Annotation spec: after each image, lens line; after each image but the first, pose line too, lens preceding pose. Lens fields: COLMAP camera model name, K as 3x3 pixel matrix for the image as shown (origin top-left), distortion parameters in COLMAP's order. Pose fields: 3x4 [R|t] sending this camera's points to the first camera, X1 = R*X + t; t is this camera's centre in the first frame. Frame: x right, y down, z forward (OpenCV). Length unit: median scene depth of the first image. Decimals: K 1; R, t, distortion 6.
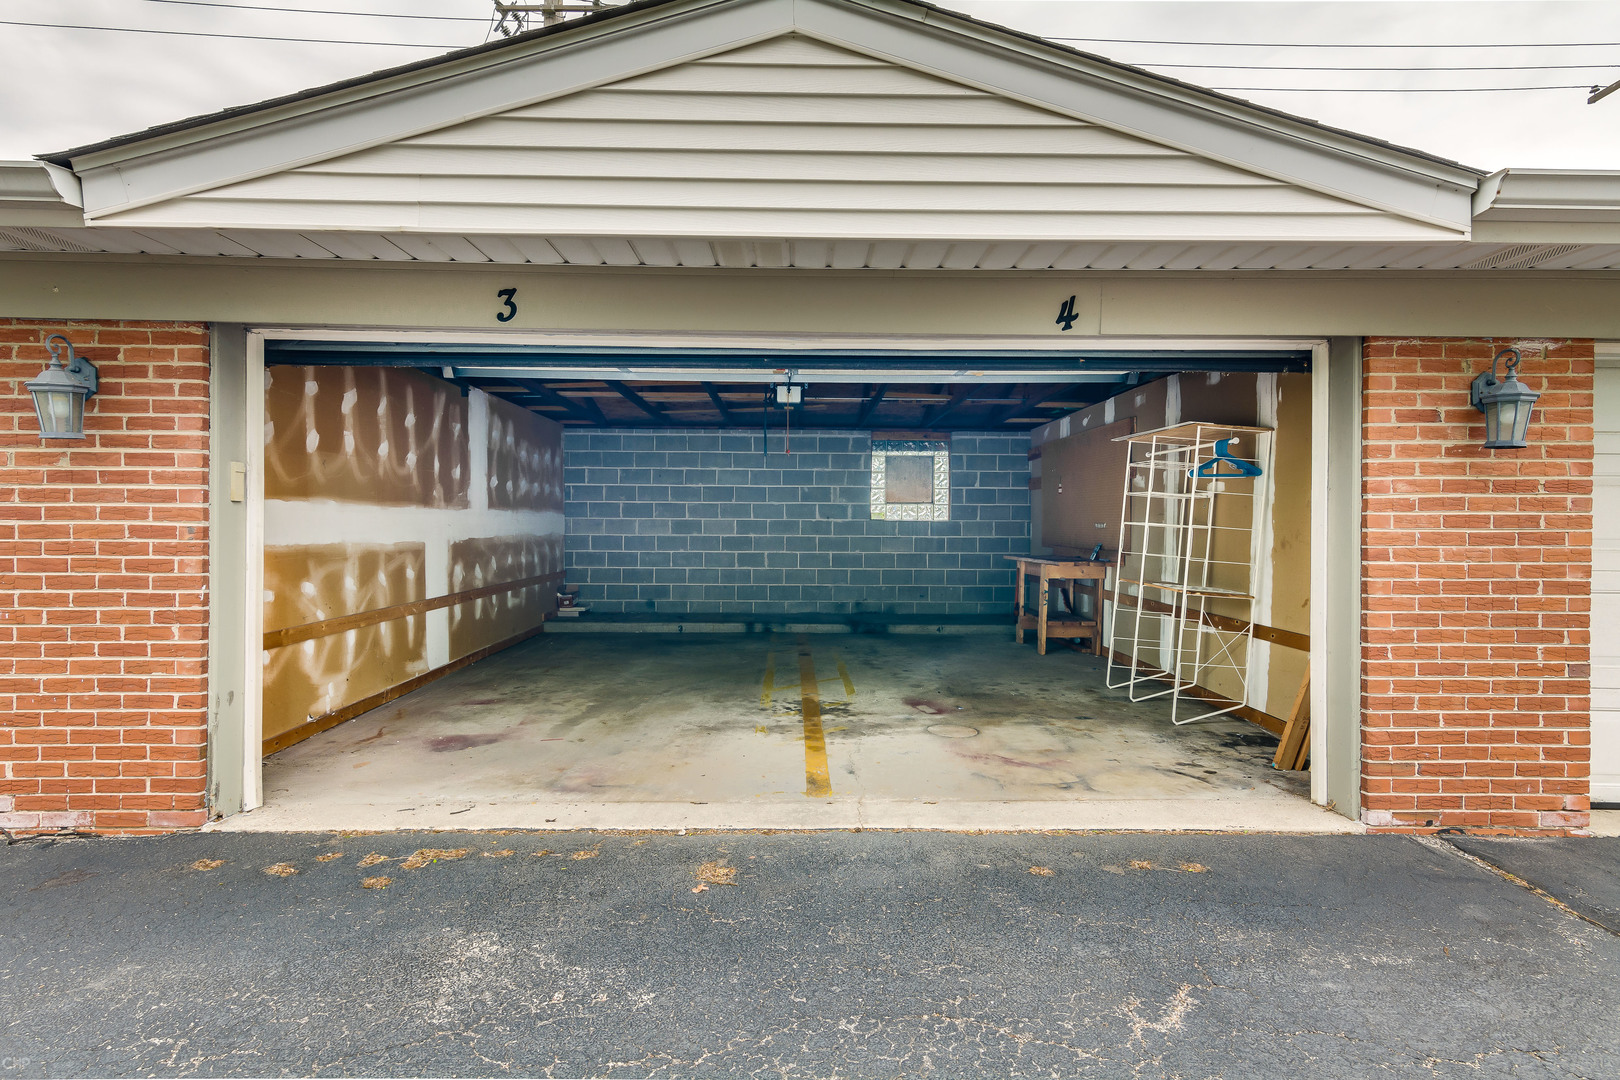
lens RADIAL K [[783.7, 0, 806.7], [0, 783.7, 542.2], [0, 0, 1]] dist [0.004210, 0.004975]
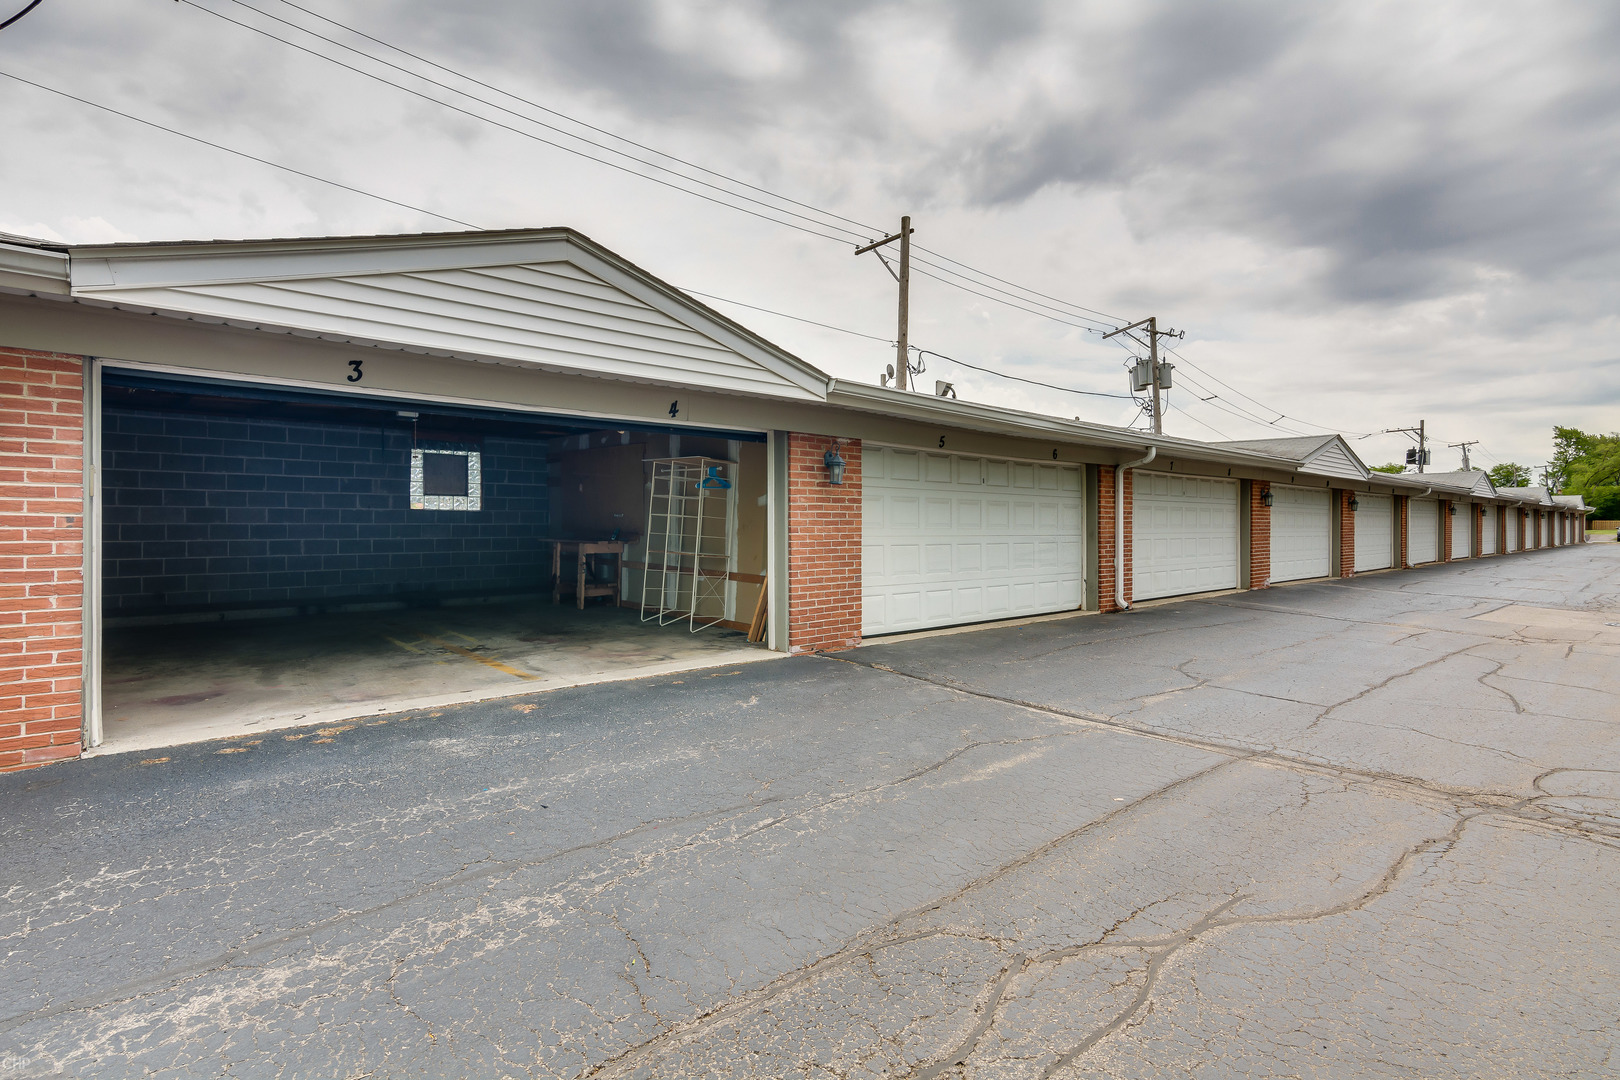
lens RADIAL K [[783.7, 0, 811.3], [0, 783.7, 533.2], [0, 0, 1]] dist [0.004210, 0.004975]
pose [[0.752602, -0.012534, 0.658356, -0.683774], [0.009880, 0.999921, 0.007743, 0.007606], [-0.658401, 0.000677, 0.752667, -0.684644]]
